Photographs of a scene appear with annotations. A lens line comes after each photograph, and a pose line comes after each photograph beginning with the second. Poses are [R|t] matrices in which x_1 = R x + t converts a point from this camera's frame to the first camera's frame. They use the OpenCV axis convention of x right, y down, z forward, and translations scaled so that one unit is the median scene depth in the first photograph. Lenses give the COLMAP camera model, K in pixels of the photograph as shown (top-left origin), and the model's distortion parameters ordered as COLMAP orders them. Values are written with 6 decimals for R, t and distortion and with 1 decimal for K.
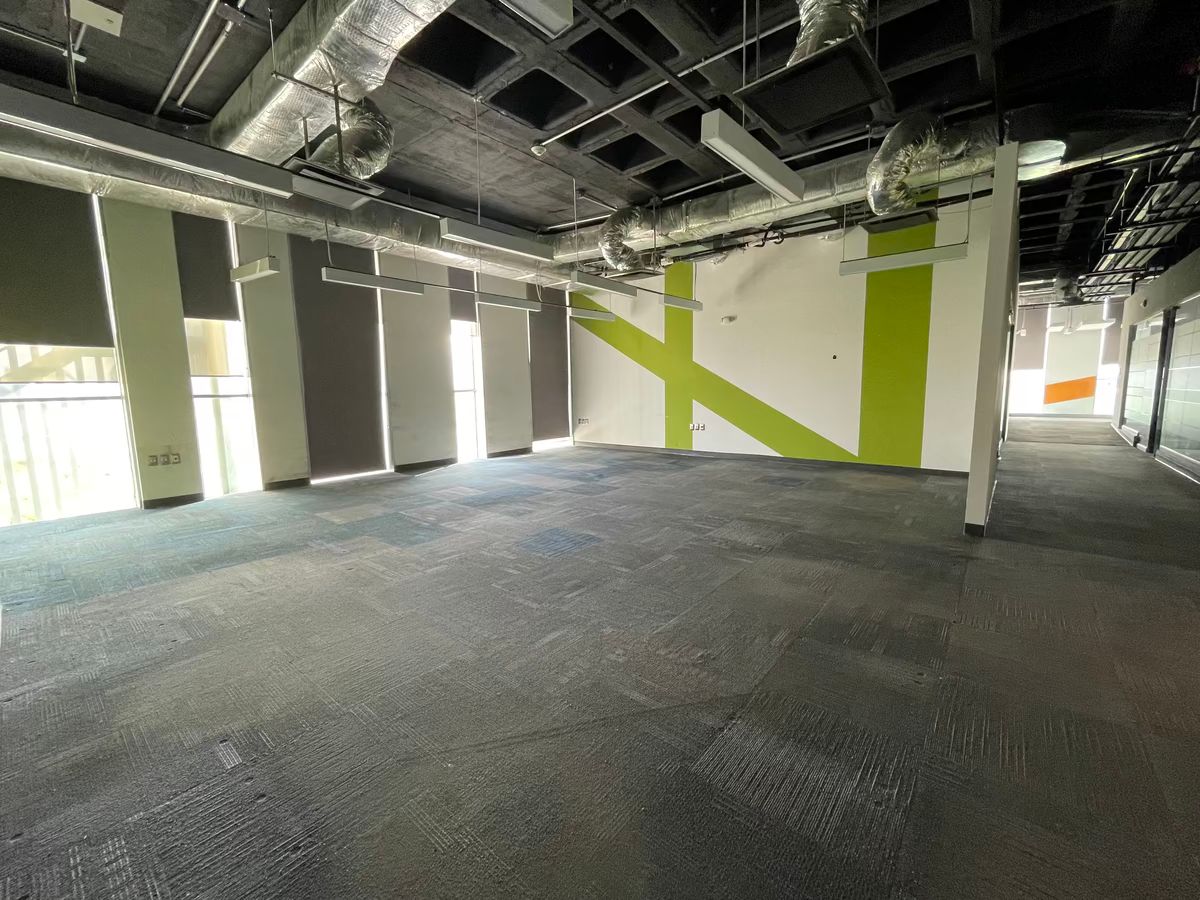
lens RADIAL K [[490.6, 0, 600.5], [0, 490.6, 448.4], [0, 0, 1]] dist [0.000379, -0.000706]
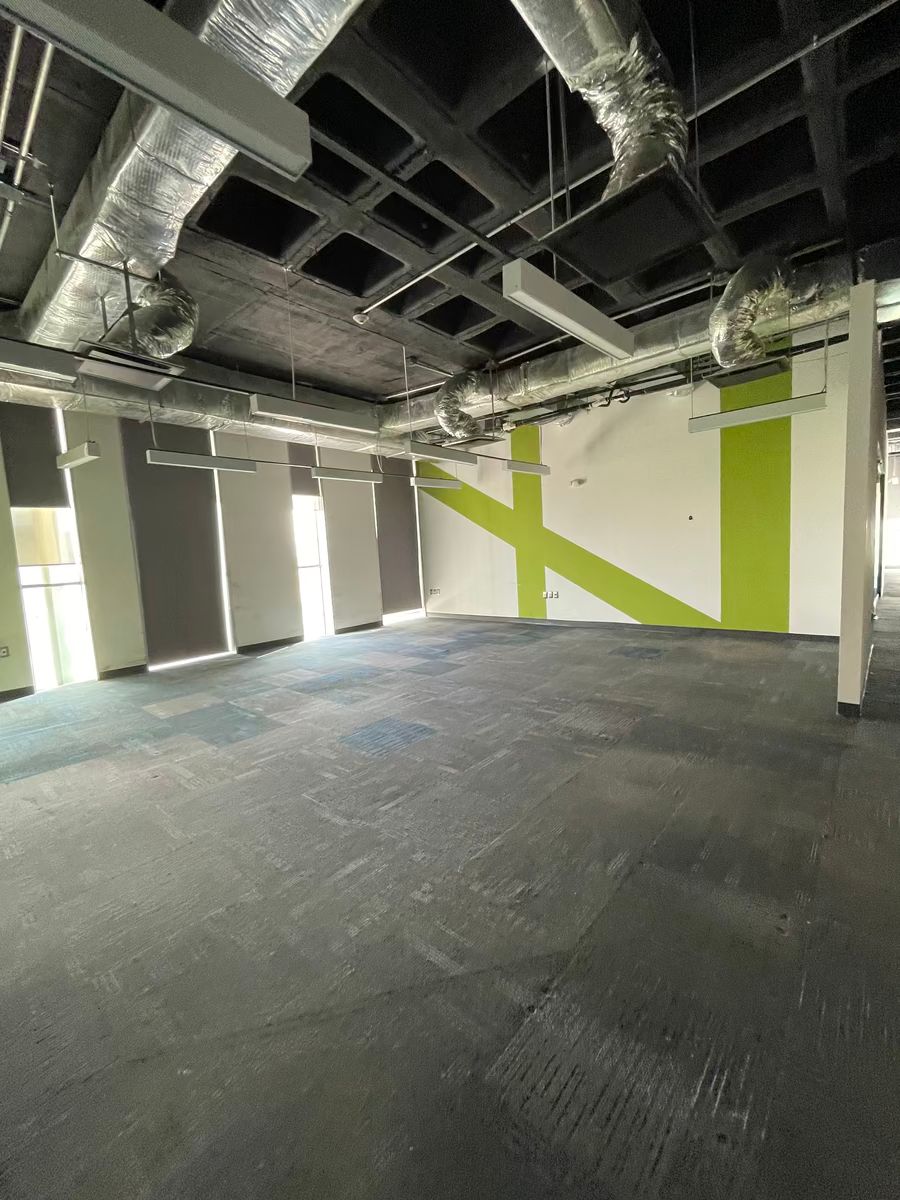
lens RADIAL K [[490.6, 0, 450.9], [0, 490.6, 600.7], [0, 0, 1]] dist [0.000379, -0.000706]
pose [[0.998845, -0.035445, -0.032450, 0.068100], [0.034704, 0.999130, -0.023121, -0.034650], [0.033242, 0.021968, 0.999206, 0.071721]]
